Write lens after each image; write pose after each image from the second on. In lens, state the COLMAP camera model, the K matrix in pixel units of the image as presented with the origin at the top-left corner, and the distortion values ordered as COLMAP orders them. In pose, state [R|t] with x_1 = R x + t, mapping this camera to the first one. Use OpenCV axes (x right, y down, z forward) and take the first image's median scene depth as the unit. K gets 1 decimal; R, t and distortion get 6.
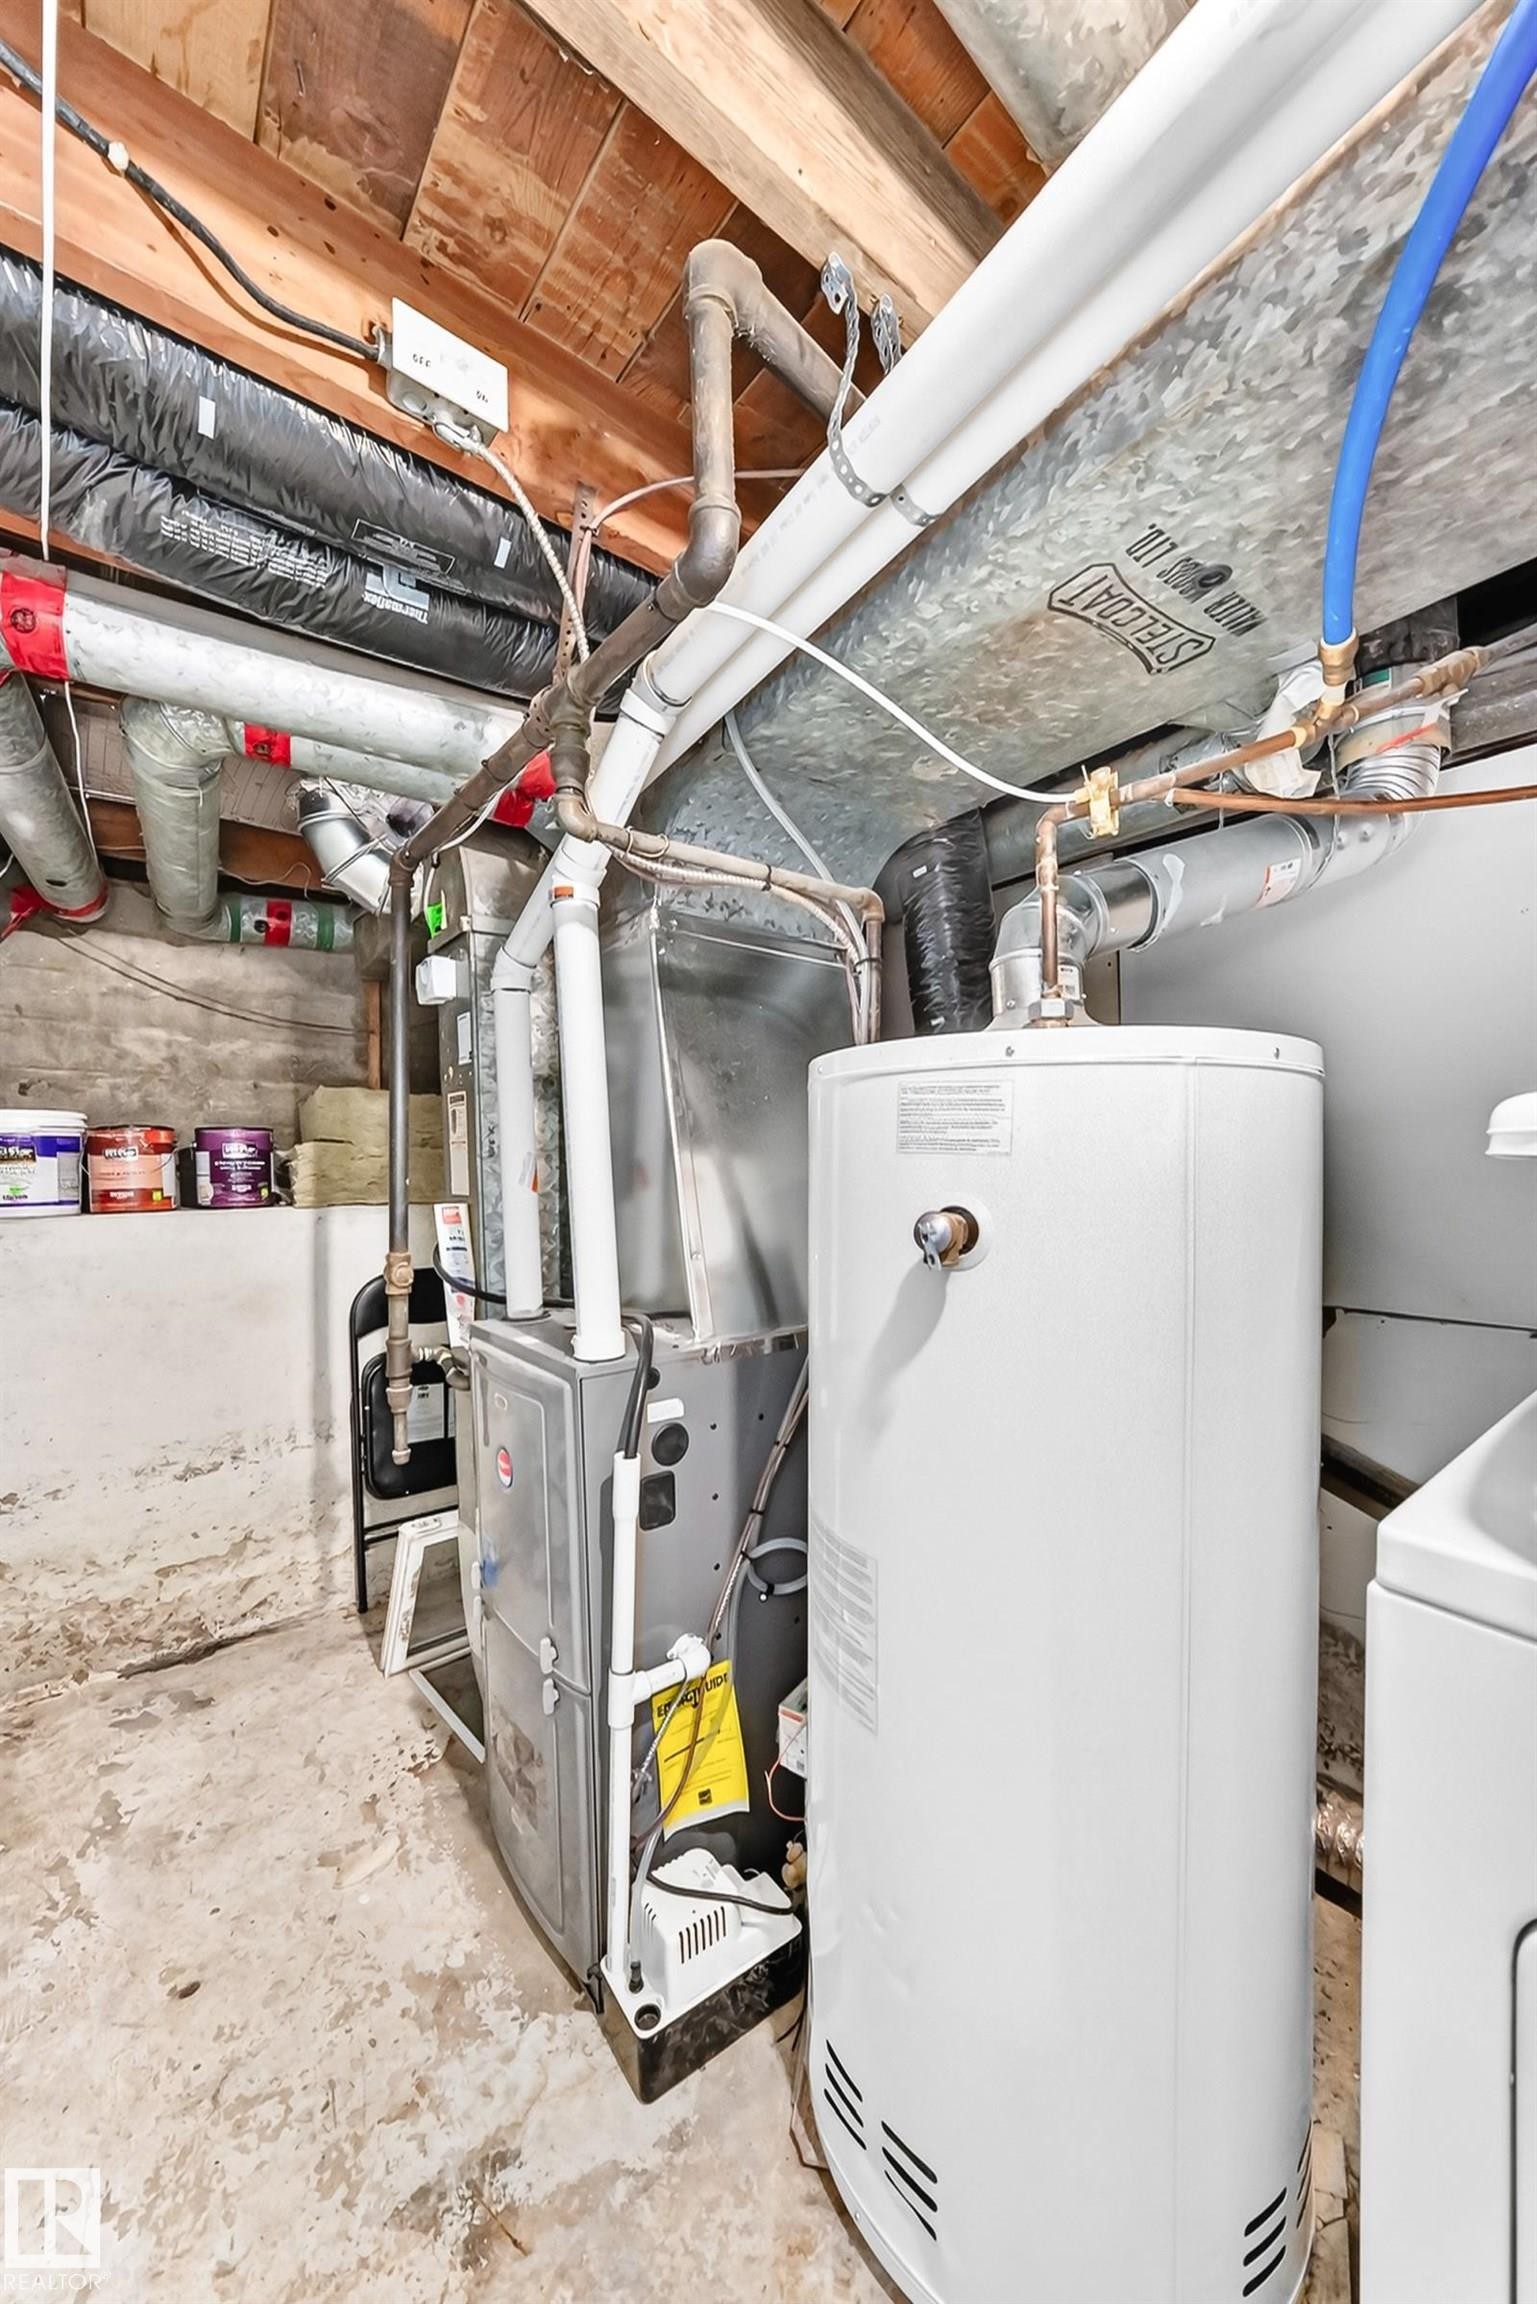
lens RADIAL K [[844.6, 0, 766.9], [0, 844.6, 1163.8], [0, 0, 1]] dist [-0.022527, 0.007858]
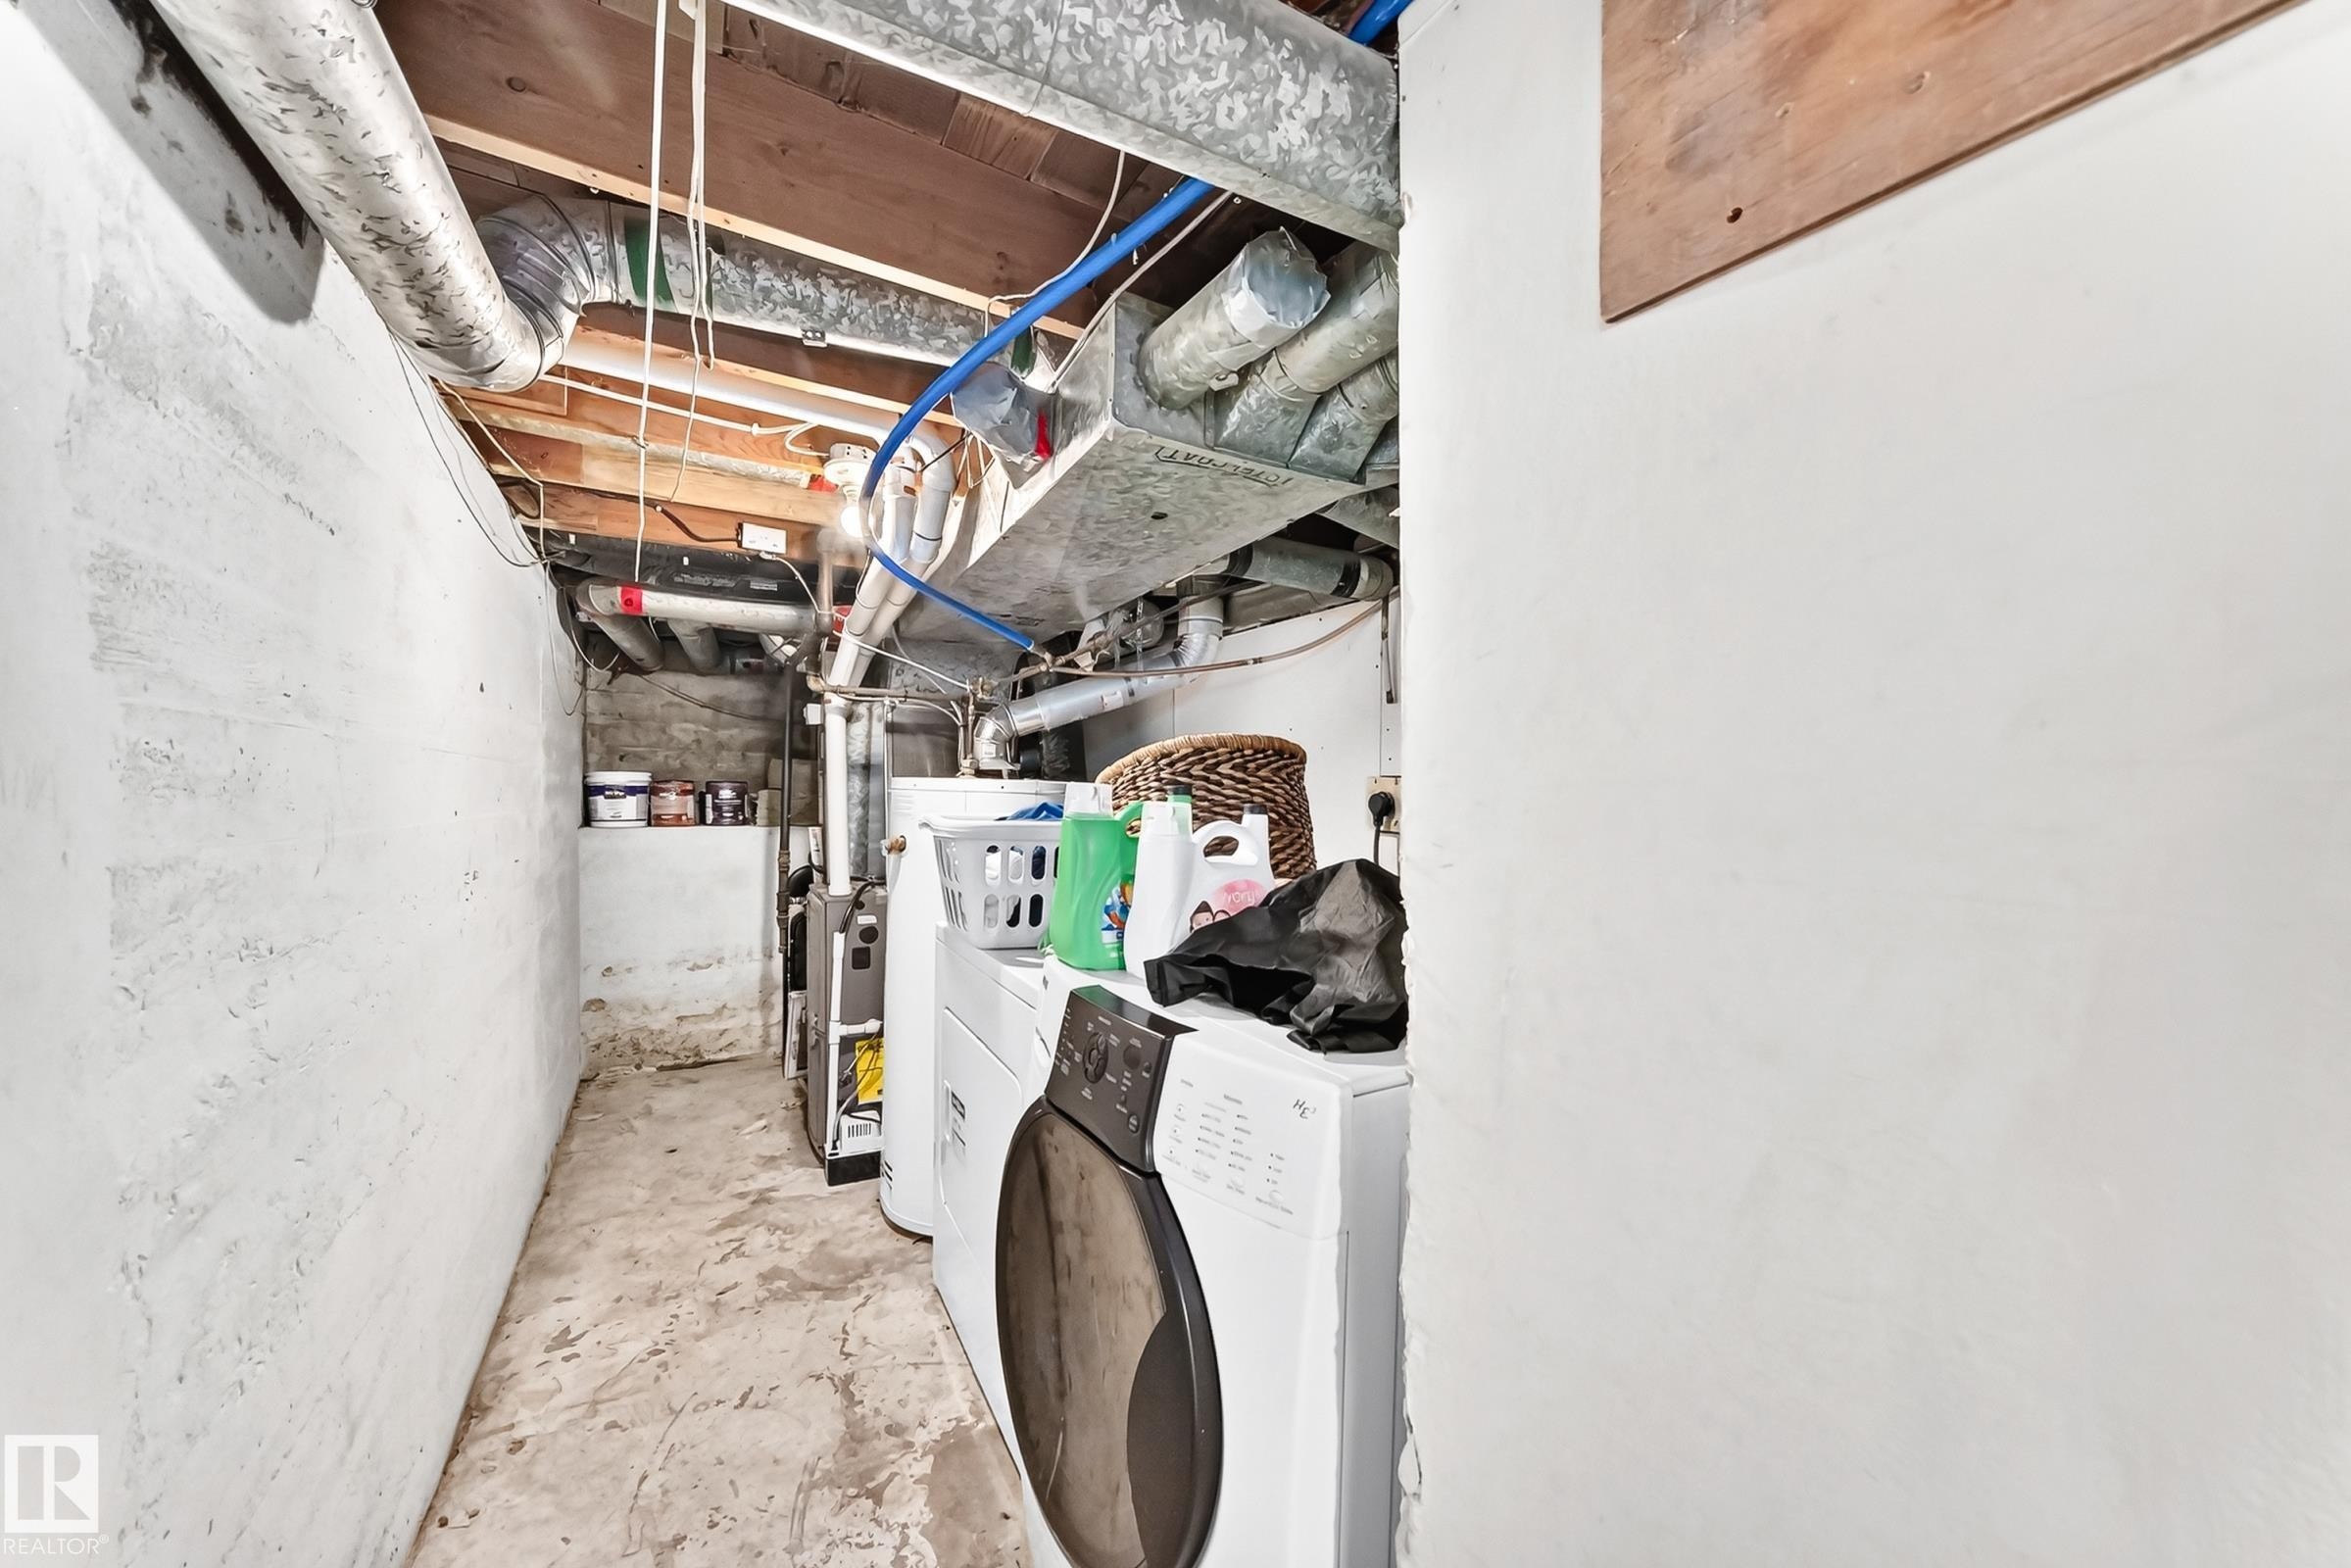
lens RADIAL K [[861.9, 0, 1187.3], [0, 861.9, 783.8], [0, 0, 1]] dist [-0.022527, 0.007858]
pose [[0.990055, 0.025053, -0.138429, 0.626713], [-0.026597, 0.999603, -0.009311, -0.048179], [0.138141, 0.012901, 0.990329, -0.717150]]
